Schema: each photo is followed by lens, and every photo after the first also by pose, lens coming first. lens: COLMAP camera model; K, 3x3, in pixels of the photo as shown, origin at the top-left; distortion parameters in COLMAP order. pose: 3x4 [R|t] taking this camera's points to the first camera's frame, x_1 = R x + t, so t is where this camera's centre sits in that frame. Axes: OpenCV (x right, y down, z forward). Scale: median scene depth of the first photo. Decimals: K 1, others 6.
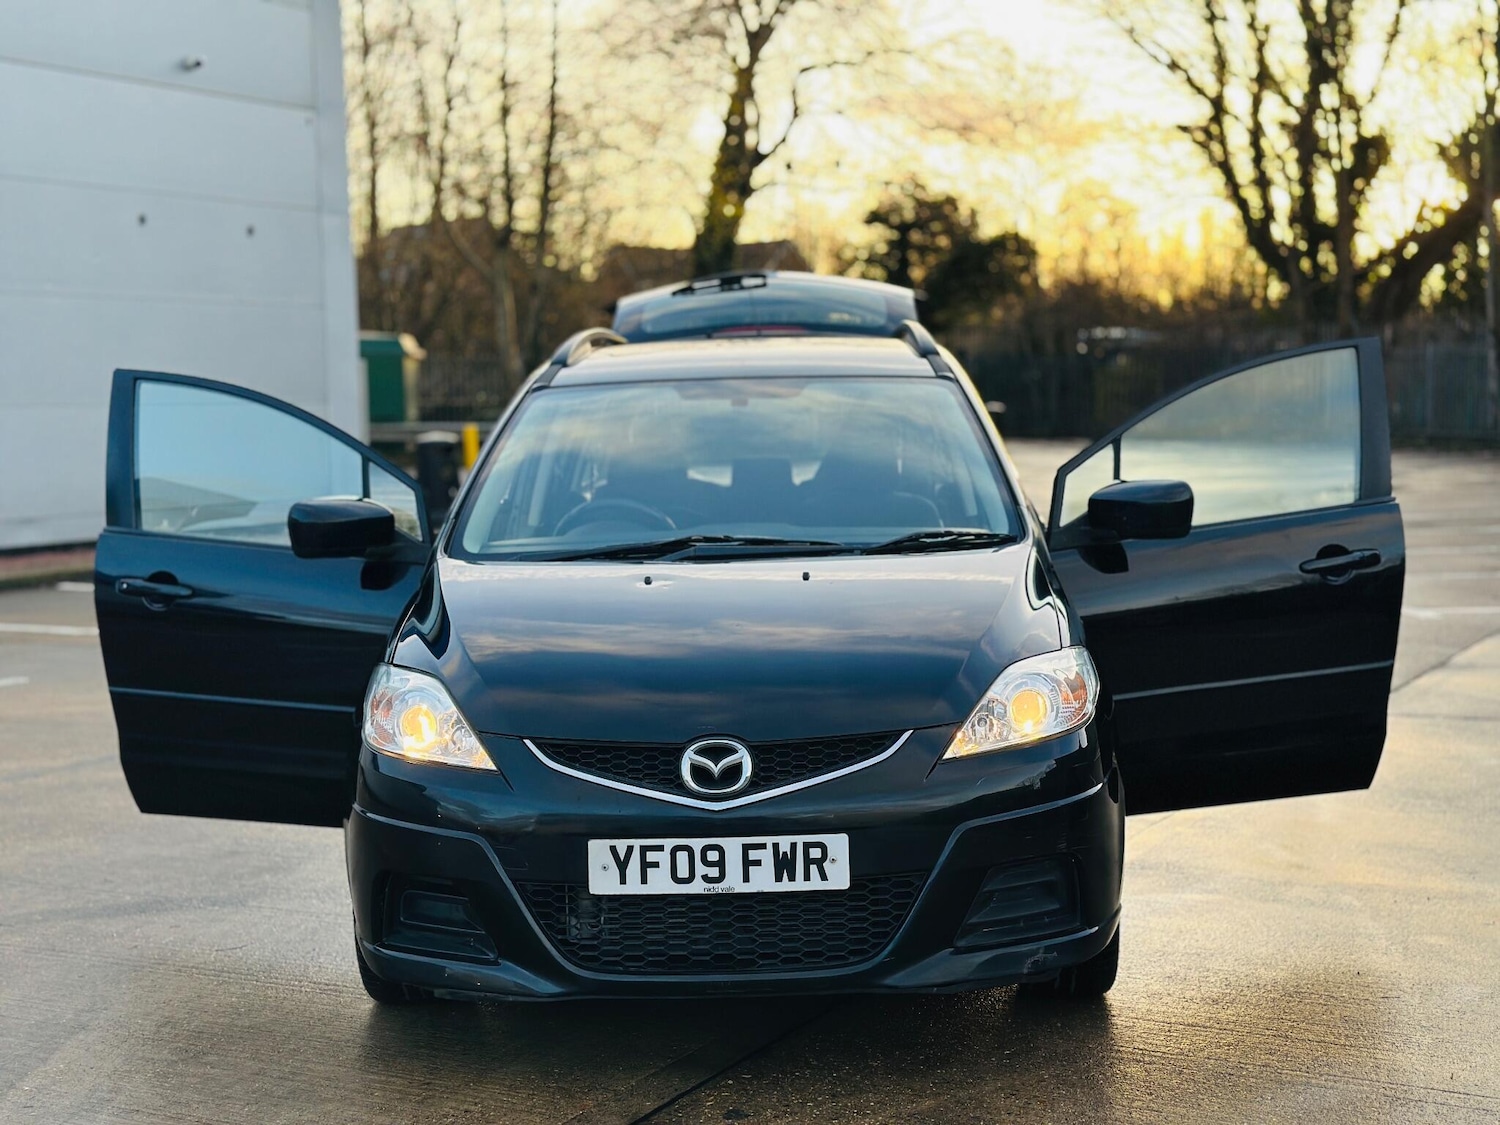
lens RADIAL K [[2028.5, 0, 750.0], [0, 2028.5, 562.5], [0, 0, 1]] dist [0.120339, -0.010717]
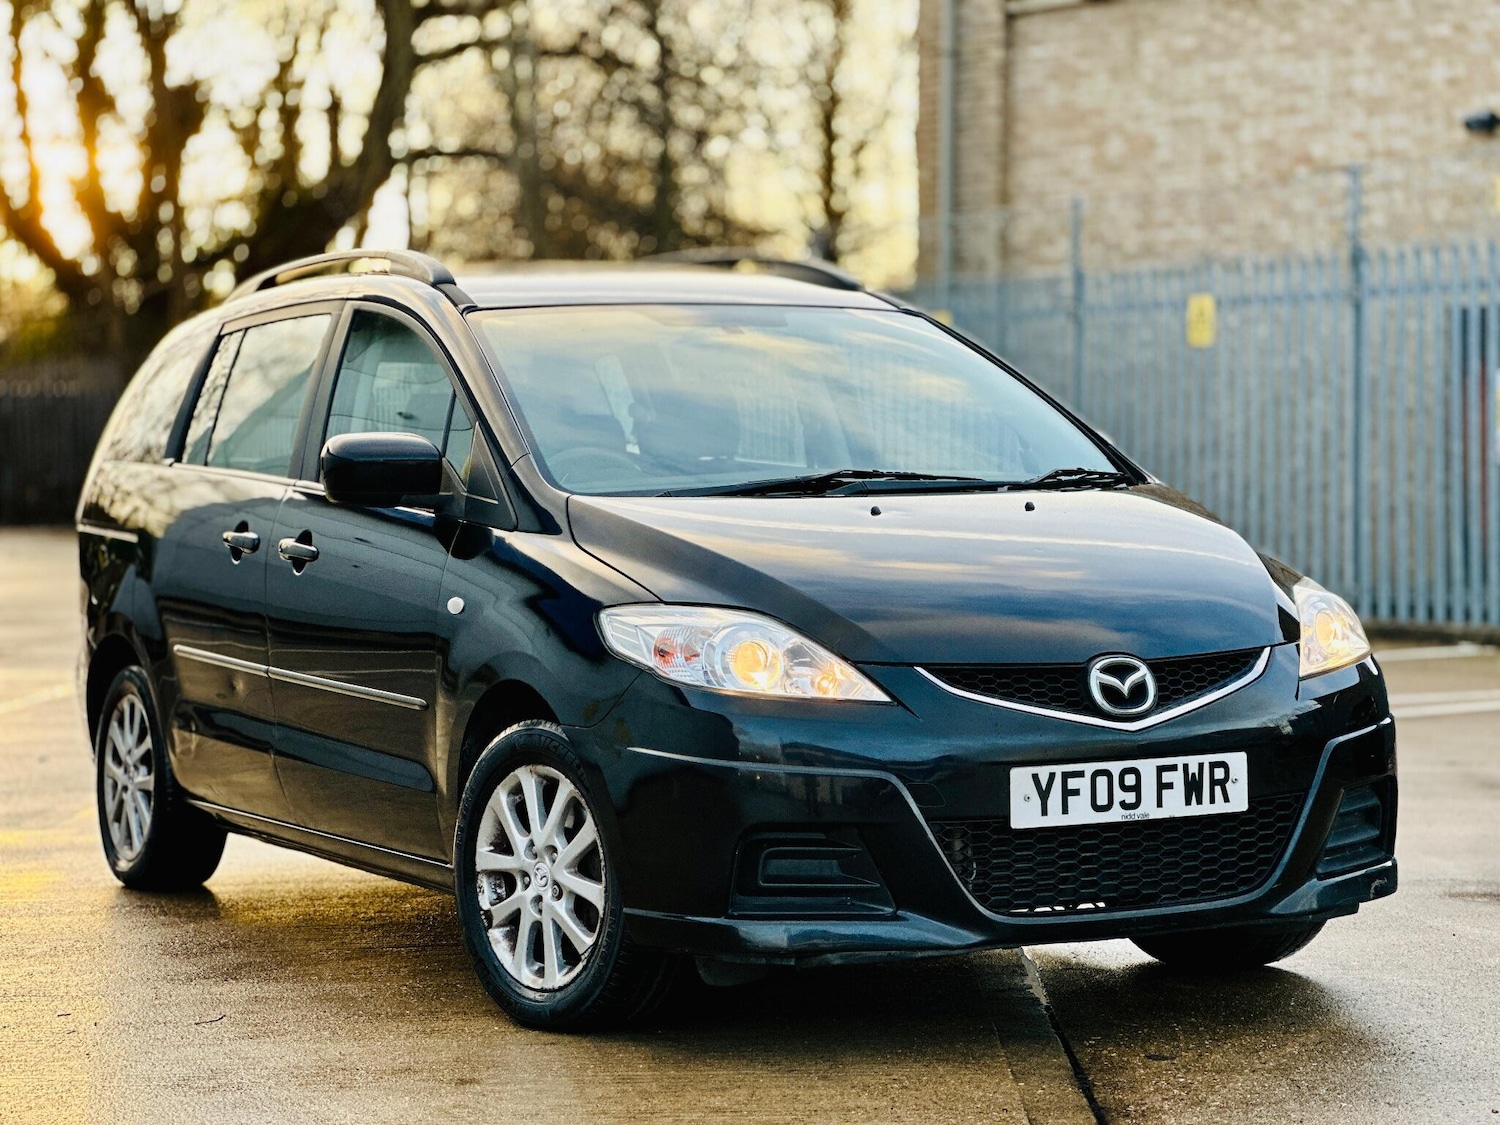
lens RADIAL K [[3114.1, 0, 749.4], [0, 3114.1, 480.3], [0, 0, 1]] dist [-0.000853, 4.734077]
pose [[0.878128, 0.008395, 0.478352, -0.828022], [0.029260, 0.997032, -0.071211, 0.100271], [-0.477530, 0.076529, 0.875276, -0.176303]]
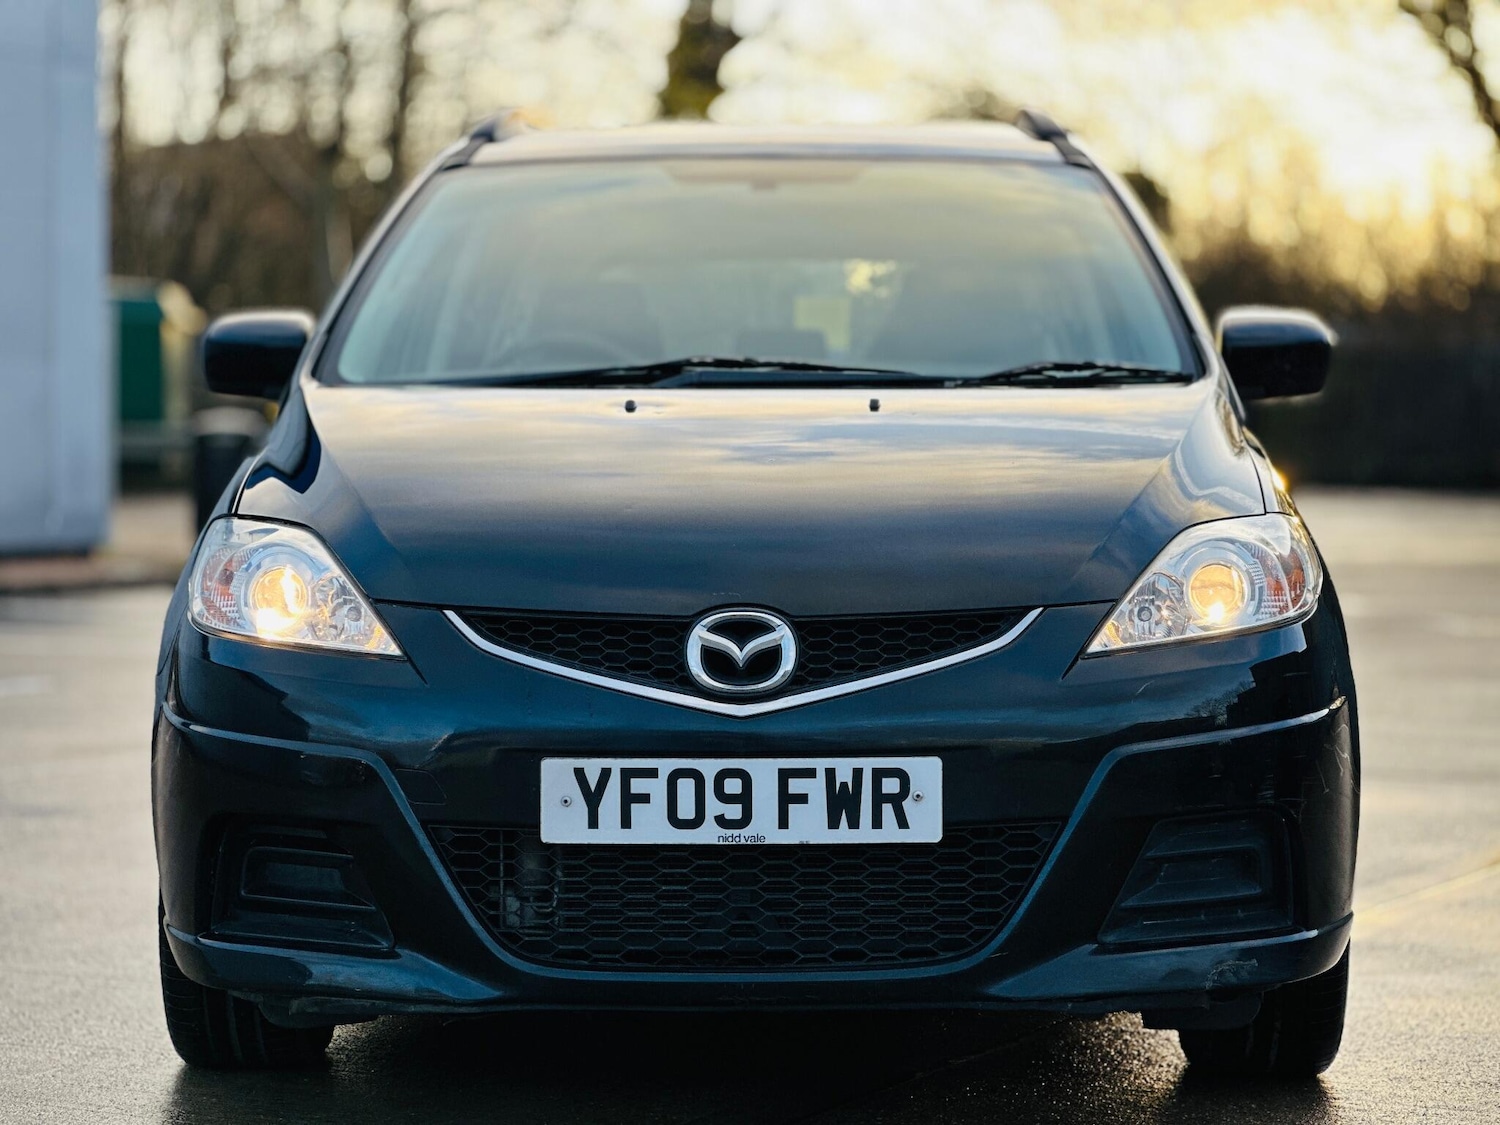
lens RADIAL K [[3264.5, 0, 760.5], [0, 3264.5, 465.5], [0, 0, 1]] dist [-0.019970, 2.331503]
pose [[0.999545, 0.025887, 0.015476, -0.027237], [-0.024751, 0.997270, -0.069572, 0.110264], [-0.017235, 0.069158, 0.997457, -0.046018]]
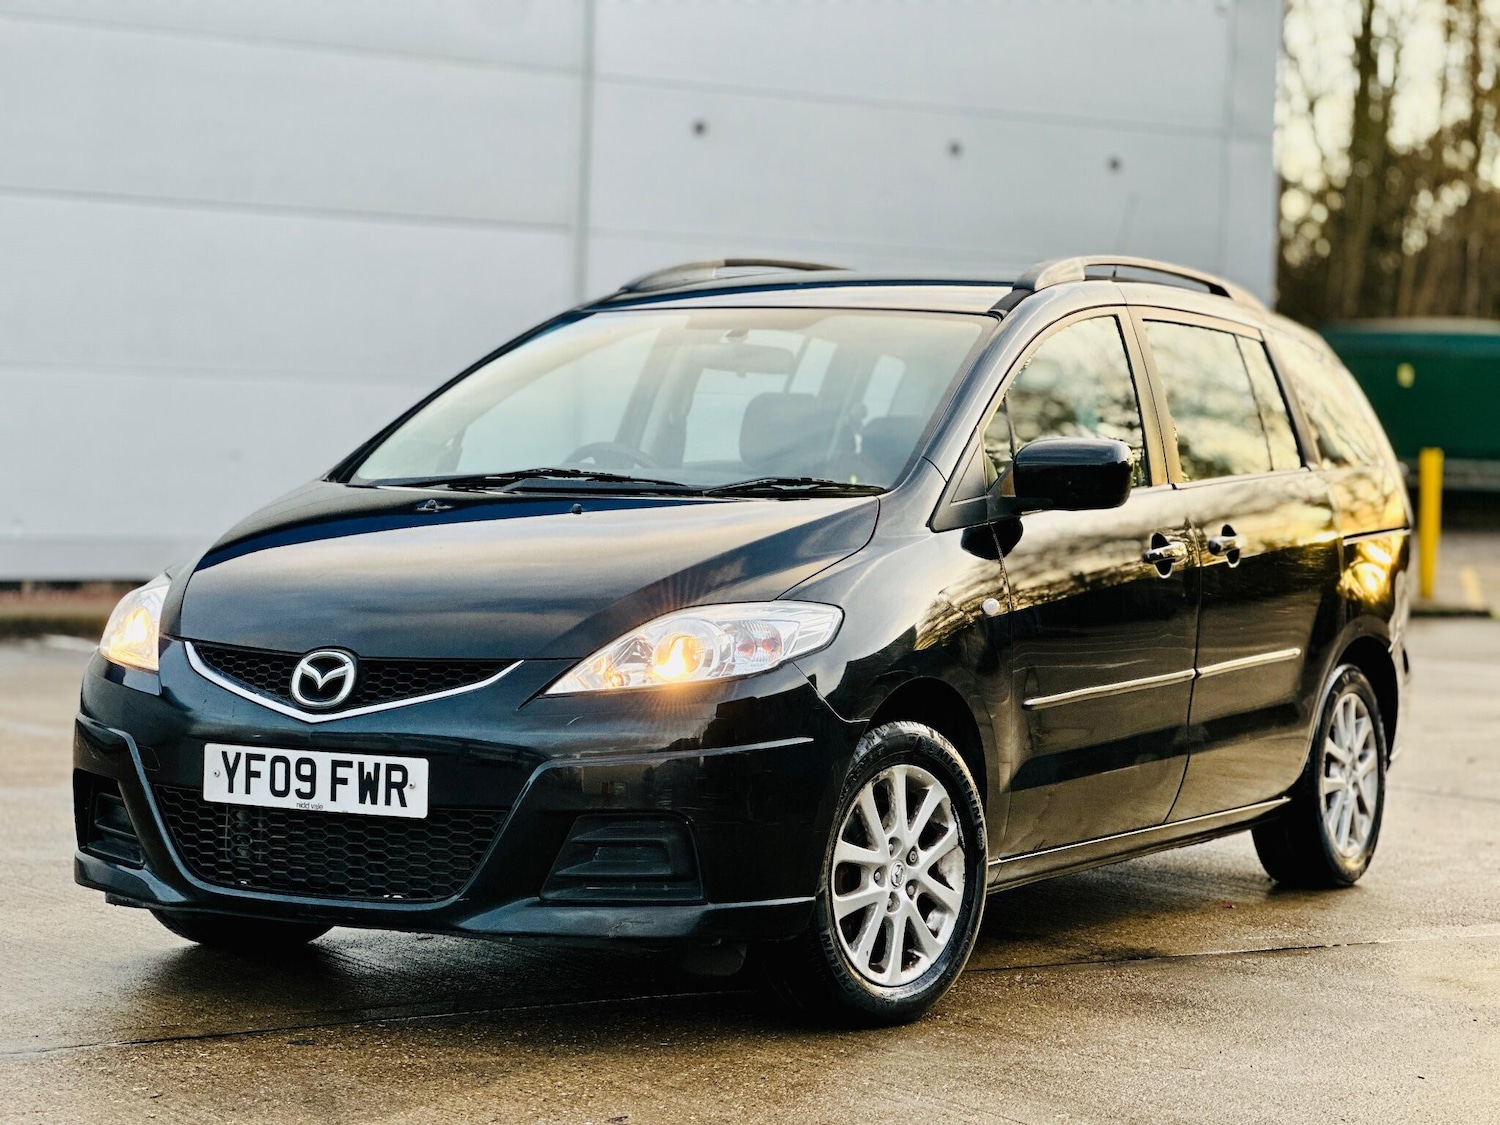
lens RADIAL K [[3264.5, 0, 760.5], [0, 3264.5, 465.5], [0, 0, 1]] dist [-0.019970, 2.331503]
pose [[0.894699, 0.049493, -0.443918, 0.818141], [-0.081150, 0.995314, -0.052586, 0.062813], [0.439235, 0.083072, 0.894523, -0.283349]]
